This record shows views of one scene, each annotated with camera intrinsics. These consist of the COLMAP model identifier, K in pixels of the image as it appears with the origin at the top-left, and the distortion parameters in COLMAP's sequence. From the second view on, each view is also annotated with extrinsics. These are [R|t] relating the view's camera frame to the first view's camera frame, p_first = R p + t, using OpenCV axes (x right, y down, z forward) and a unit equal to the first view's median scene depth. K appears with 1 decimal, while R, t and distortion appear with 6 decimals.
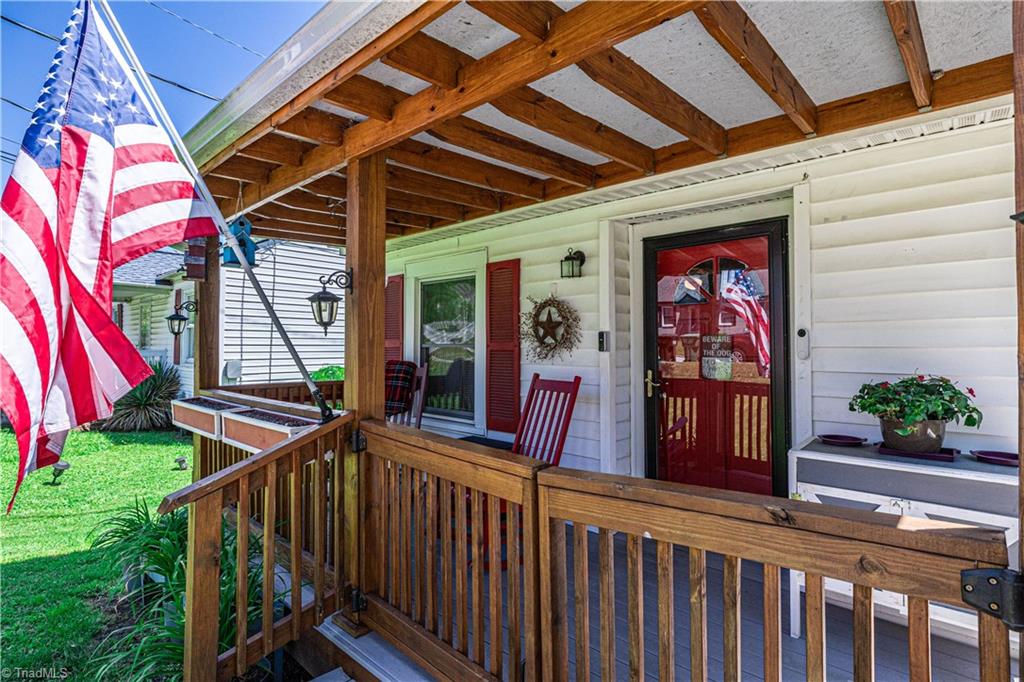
lens RADIAL K [[523.5, 0, 508.6], [0, 523.5, 336.4], [0, 0, 1]] dist [-0.003317, 0.000140]
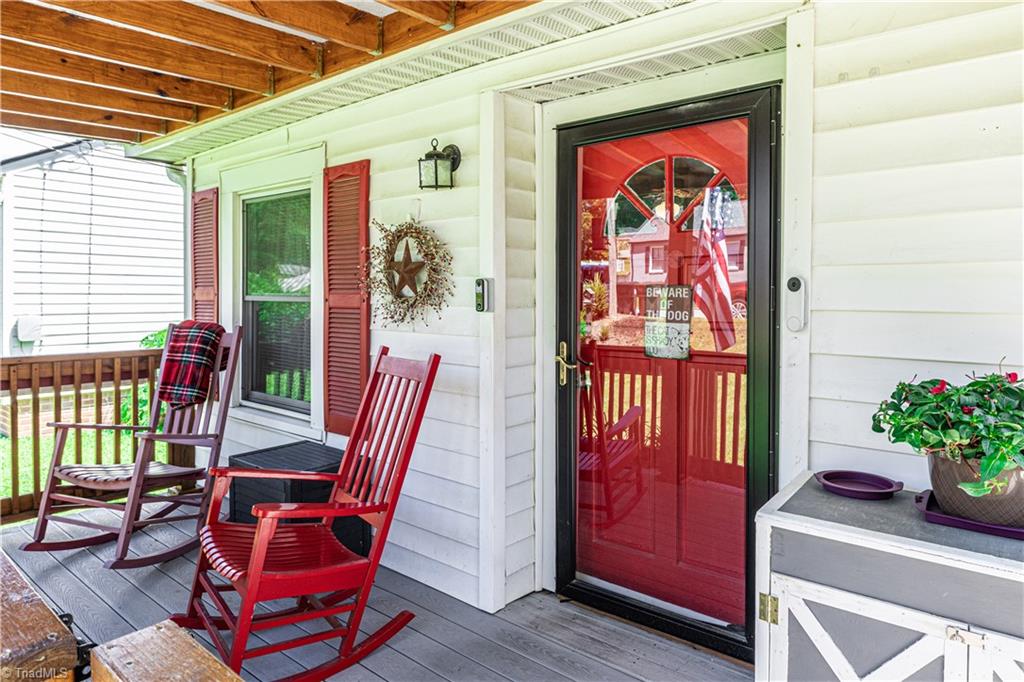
lens RADIAL K [[644.4, 0, 519.0], [0, 644.4, 307.0], [0, 0, 1]] dist [0.006893, -0.002701]
pose [[0.997822, 0.003475, 0.065870, 0.164722], [-0.006015, 0.999244, 0.038408, -0.005315], [-0.065687, -0.038721, 0.997089, 0.246873]]
